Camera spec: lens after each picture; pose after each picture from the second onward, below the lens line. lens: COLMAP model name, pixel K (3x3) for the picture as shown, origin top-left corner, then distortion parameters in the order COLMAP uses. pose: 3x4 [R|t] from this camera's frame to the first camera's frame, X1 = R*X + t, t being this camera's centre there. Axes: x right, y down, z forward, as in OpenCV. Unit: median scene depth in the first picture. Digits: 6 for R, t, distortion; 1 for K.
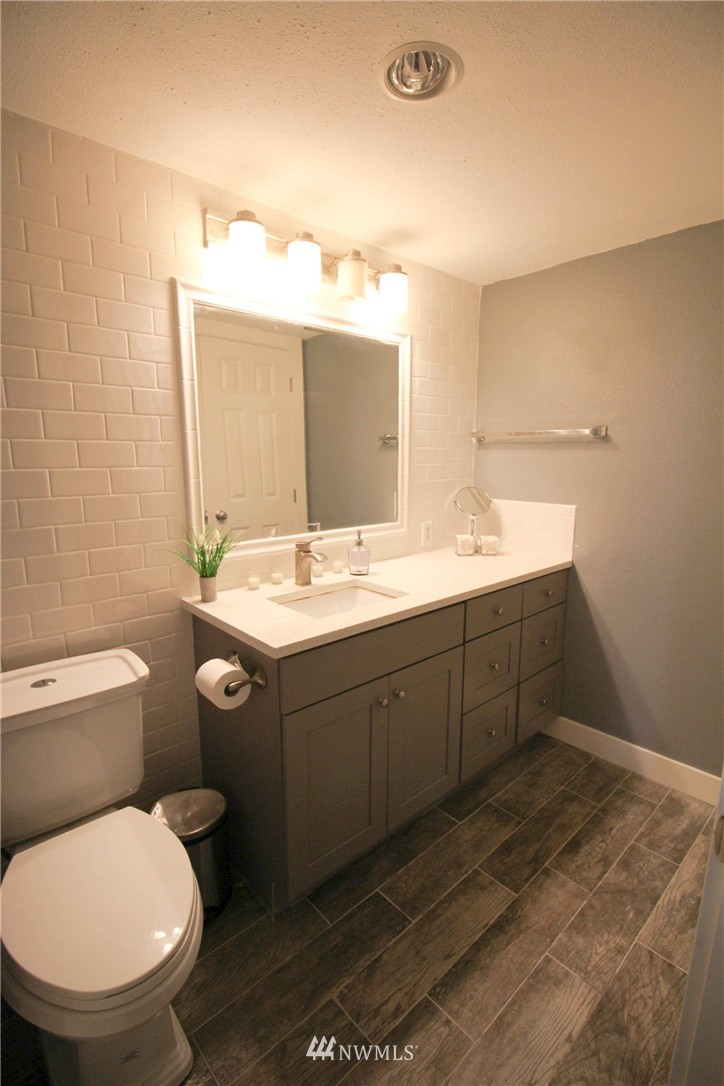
lens RADIAL K [[503.9, 0, 366.1], [0, 503.9, 542.3], [0, 0, 1]] dist [-0.003301, -0.011970]
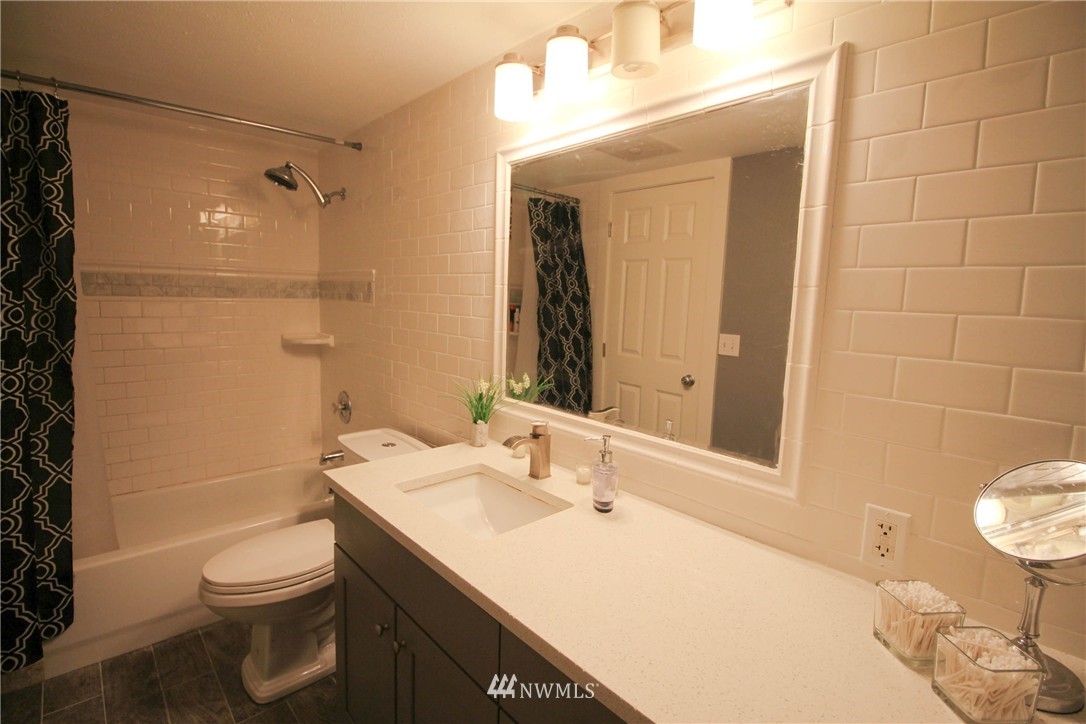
lens RADIAL K [[503.9, 0, 546.6], [0, 503.9, 354.9], [0, 0, 1]] dist [-0.003301, -0.011970]
pose [[0.010256, 0.109933, -0.993886, 0.716284], [-0.205137, 0.973030, 0.105509, -0.209001], [0.978680, 0.202801, 0.032530, 1.074565]]
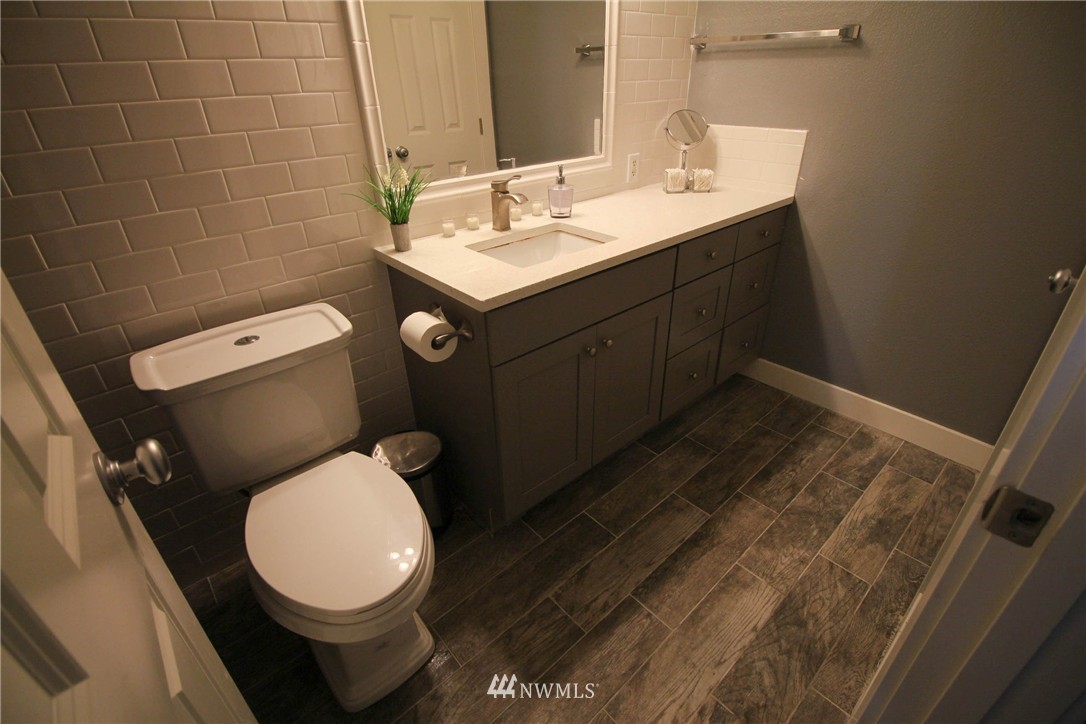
lens RADIAL K [[503.9, 0, 543.3], [0, 503.9, 355.3], [0, 0, 1]] dist [-0.003301, -0.011970]
pose [[0.999582, -0.014029, -0.025290, -0.032124], [0.021579, 0.943989, 0.329272, -0.001387], [0.019254, -0.329680, 0.943897, 0.060081]]
